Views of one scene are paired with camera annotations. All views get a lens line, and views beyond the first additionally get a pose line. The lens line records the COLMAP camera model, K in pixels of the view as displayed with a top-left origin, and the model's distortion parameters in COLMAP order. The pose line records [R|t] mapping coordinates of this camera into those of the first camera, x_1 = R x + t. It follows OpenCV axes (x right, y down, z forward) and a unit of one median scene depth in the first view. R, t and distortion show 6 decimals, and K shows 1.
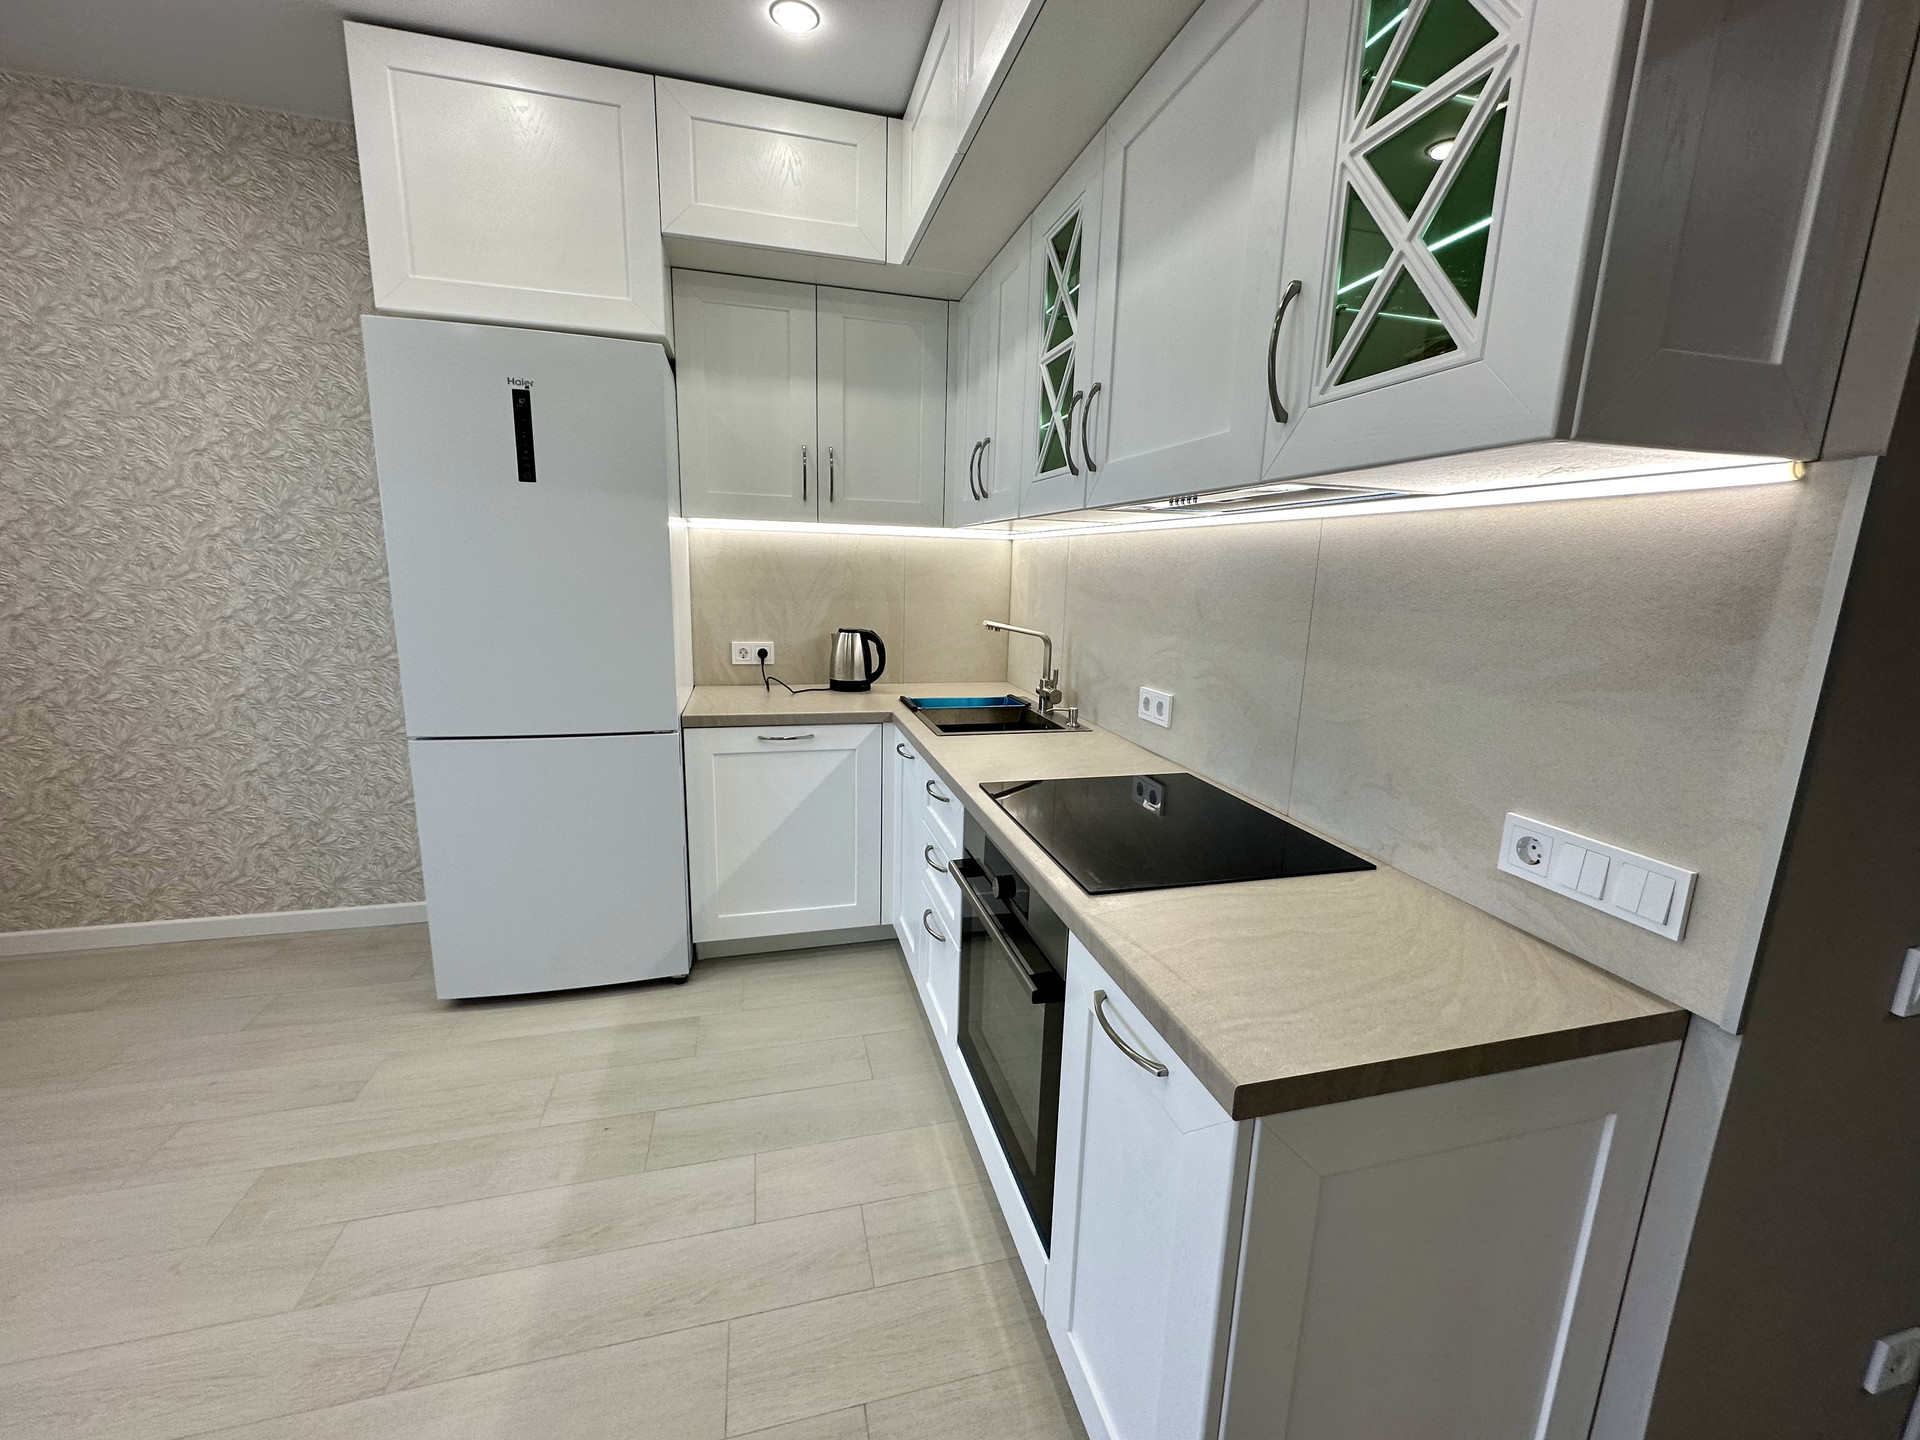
lens RADIAL K [[765.4, 0, 960.9], [0, 765.4, 718.7], [0, 0, 1]] dist [-0.003382, 0.000447]
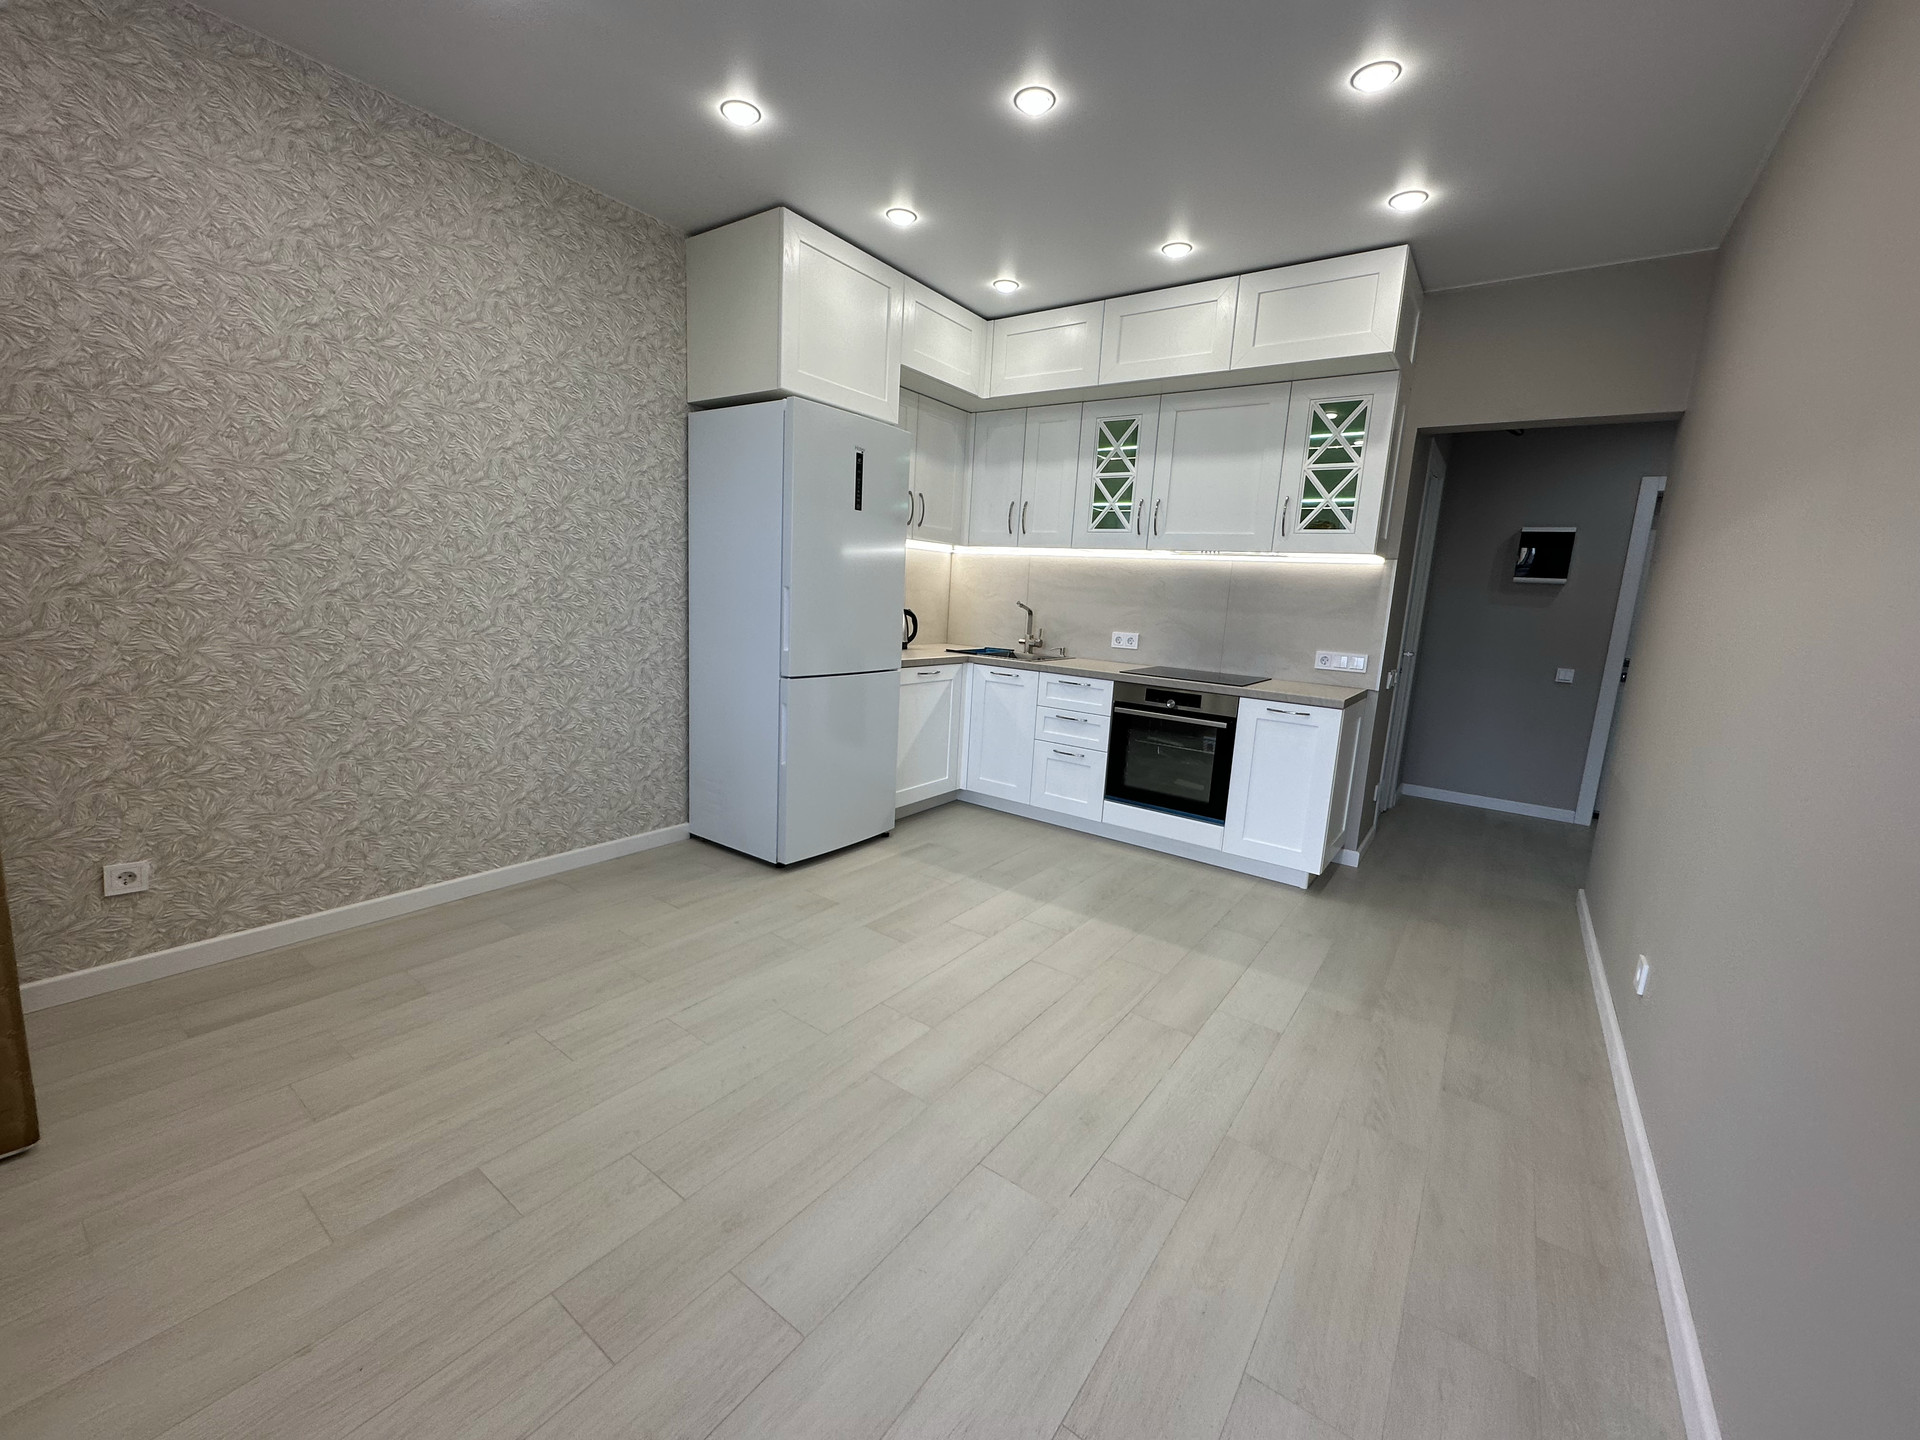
lens RADIAL K [[765.4, 0, 966.6], [0, 765.4, 716.1], [0, 0, 1]] dist [-0.003382, 0.000447]
pose [[0.772303, -0.089643, 0.628898, -1.262001], [0.089772, 0.995459, 0.031650, 0.075450], [-0.628879, 0.032014, 0.776844, -0.320837]]
